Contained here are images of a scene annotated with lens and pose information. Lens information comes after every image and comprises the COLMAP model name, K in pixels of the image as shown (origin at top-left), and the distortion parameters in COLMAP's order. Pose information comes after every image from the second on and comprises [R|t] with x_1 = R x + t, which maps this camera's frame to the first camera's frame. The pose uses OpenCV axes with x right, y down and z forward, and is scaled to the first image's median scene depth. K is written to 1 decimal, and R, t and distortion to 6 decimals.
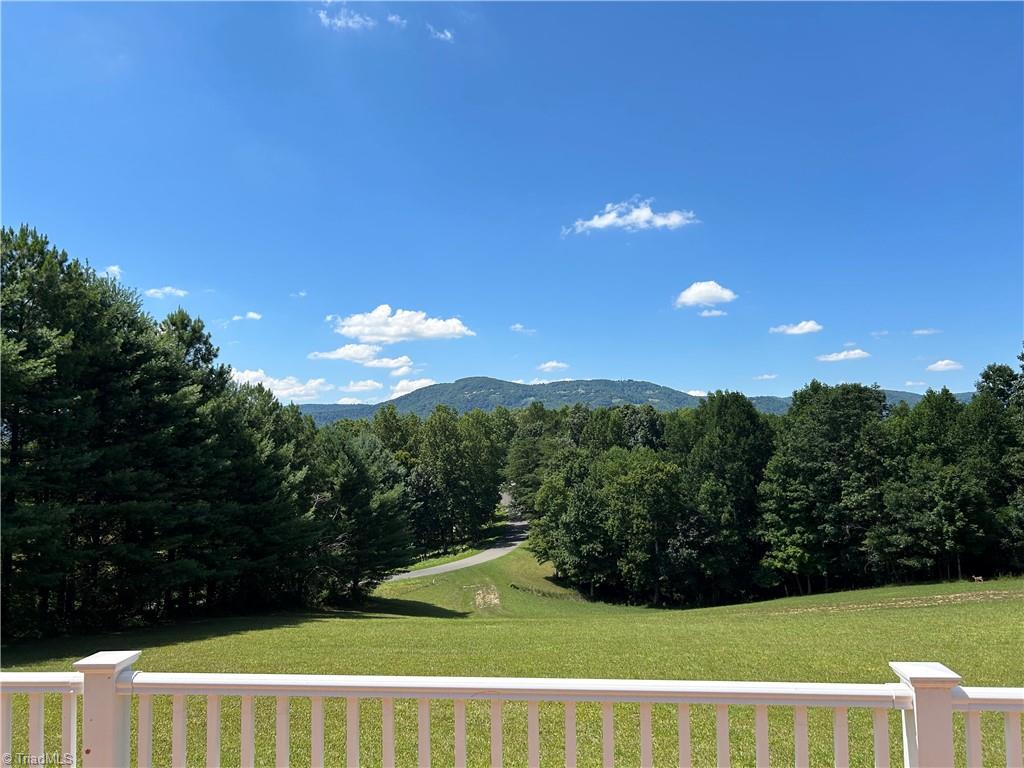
lens RADIAL K [[769.3, 0, 508.7], [0, 769.3, 386.6], [0, 0, 1]] dist [0.044718, -0.054900]
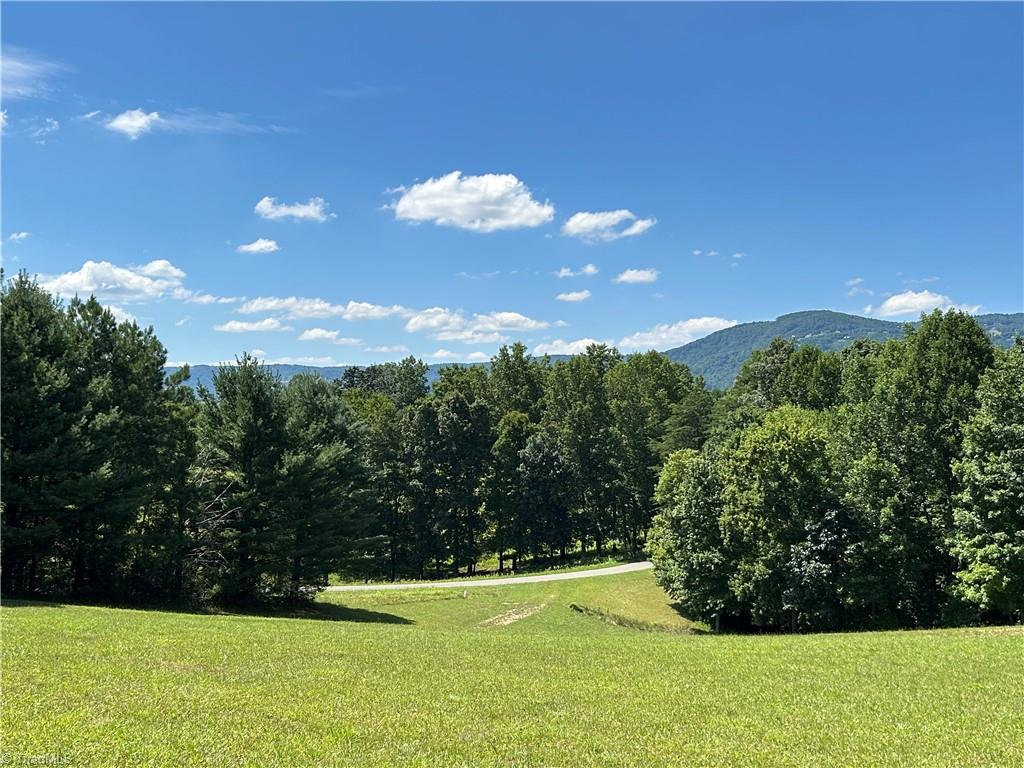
lens RADIAL K [[1188.7, 0, 516.3], [0, 1188.7, 379.9], [0, 0, 1]] dist [0.048805, 0.000000]
pose [[0.959694, 0.004718, -0.281008, 0.278221], [0.007548, 0.999066, 0.042552, 0.021325], [0.280946, -0.042958, 0.958762, 0.013073]]
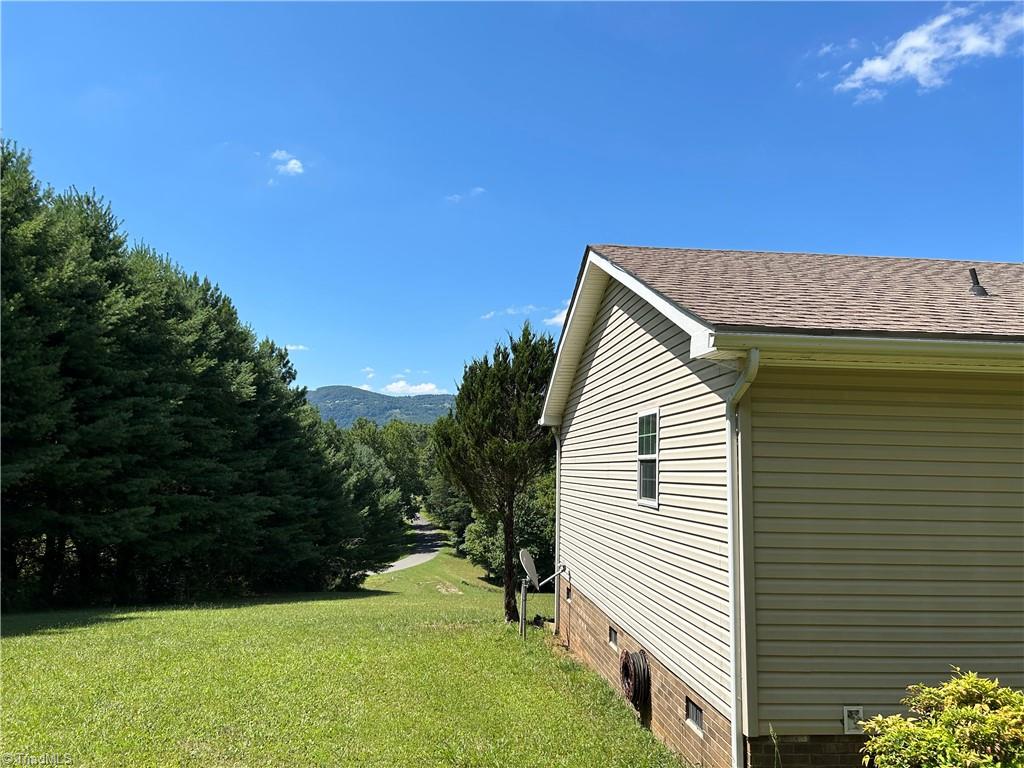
lens RADIAL K [[769.3, 0, 512.5], [0, 769.3, 385.6], [0, 0, 1]] dist [0.044718, -0.054900]
pose [[0.982711, 0.051970, 0.177702, -0.162284], [-0.048460, 0.998536, -0.024036, -0.010336], [-0.178691, 0.015009, 0.983791, -0.160775]]
